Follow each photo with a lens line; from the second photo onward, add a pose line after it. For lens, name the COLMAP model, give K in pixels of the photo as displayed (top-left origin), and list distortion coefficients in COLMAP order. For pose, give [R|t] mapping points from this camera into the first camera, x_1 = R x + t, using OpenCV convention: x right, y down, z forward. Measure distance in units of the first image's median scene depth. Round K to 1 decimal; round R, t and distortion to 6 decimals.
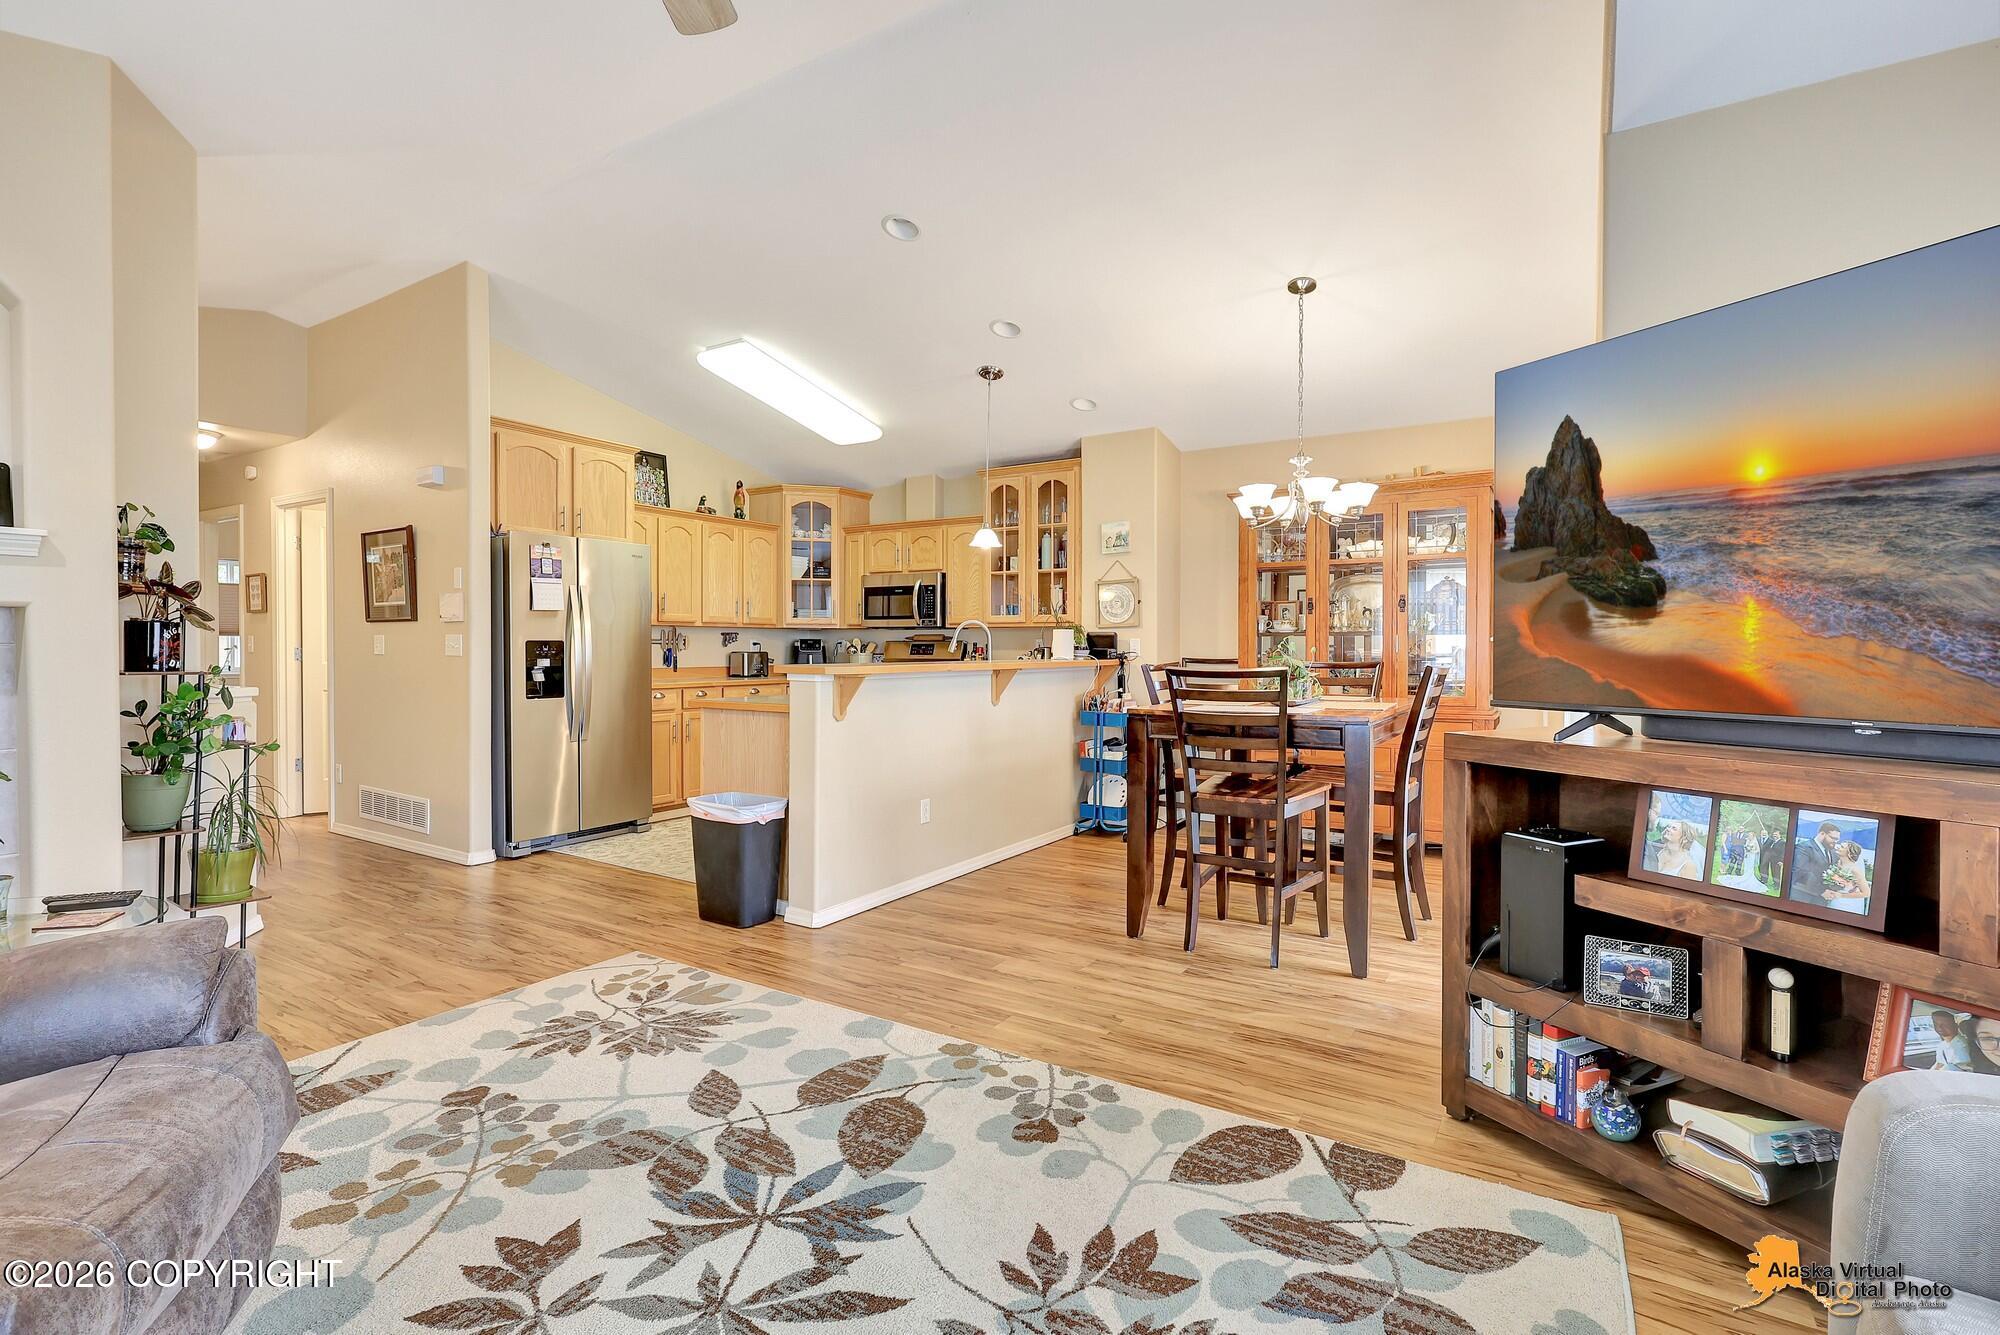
lens RADIAL K [[924.4, 0, 996.3], [0, 924.4, 662.7], [0, 0, 1]] dist [-0.001581, -0.000800]
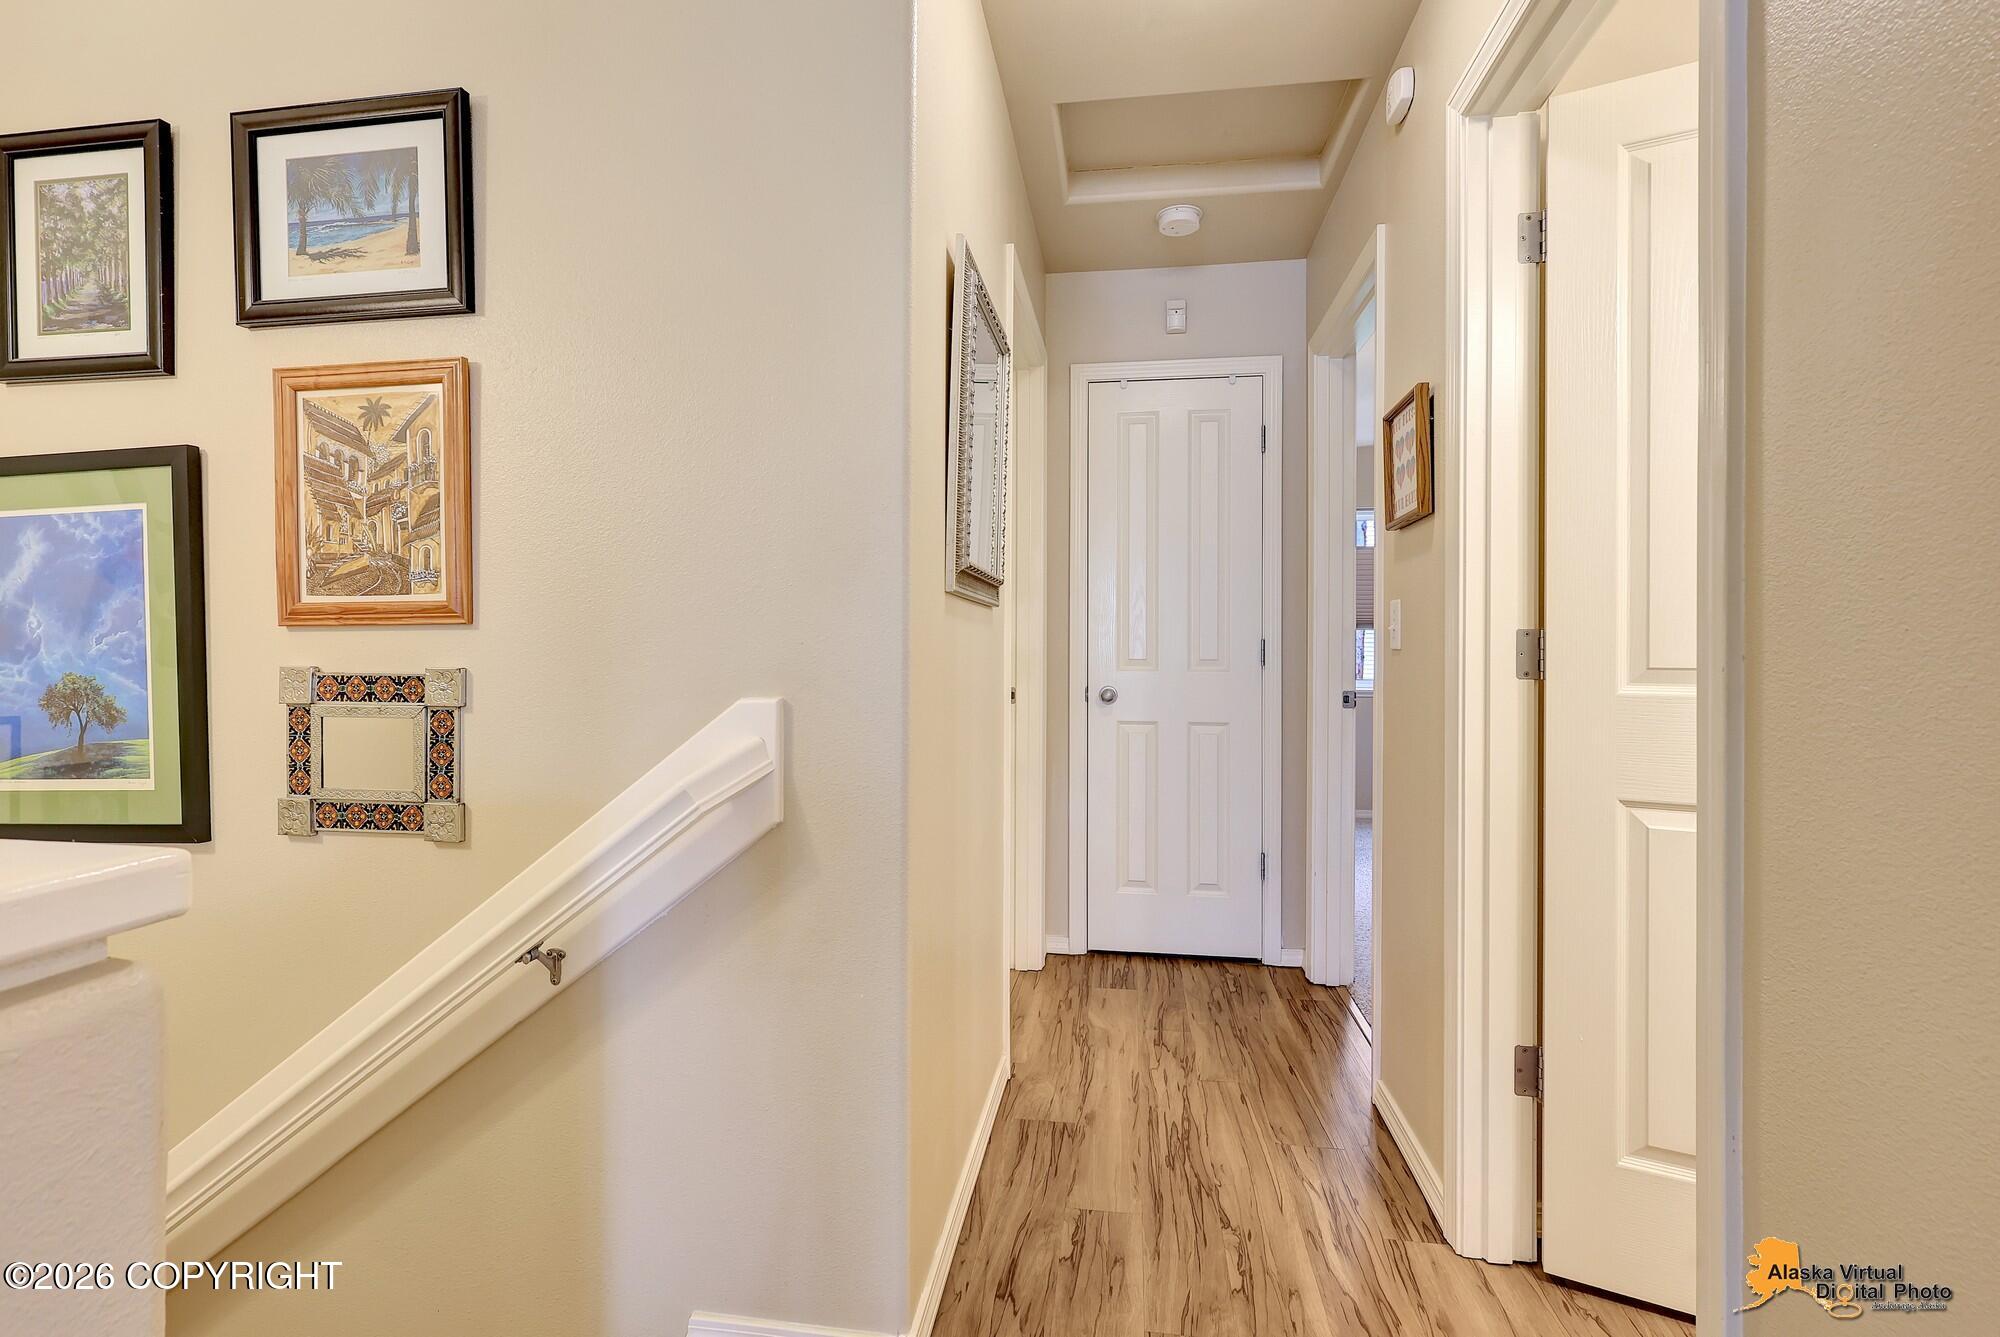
lens RADIAL K [[924.4, 0, 1001.7], [0, 924.4, 653.3], [0, 0, 1]] dist [-0.001581, -0.000800]
pose [[0.405869, -0.001082, -0.913931, -0.645616], [-0.015657, 0.999844, -0.008137, -0.005707], [0.913797, 0.017612, 0.405788, 0.846286]]
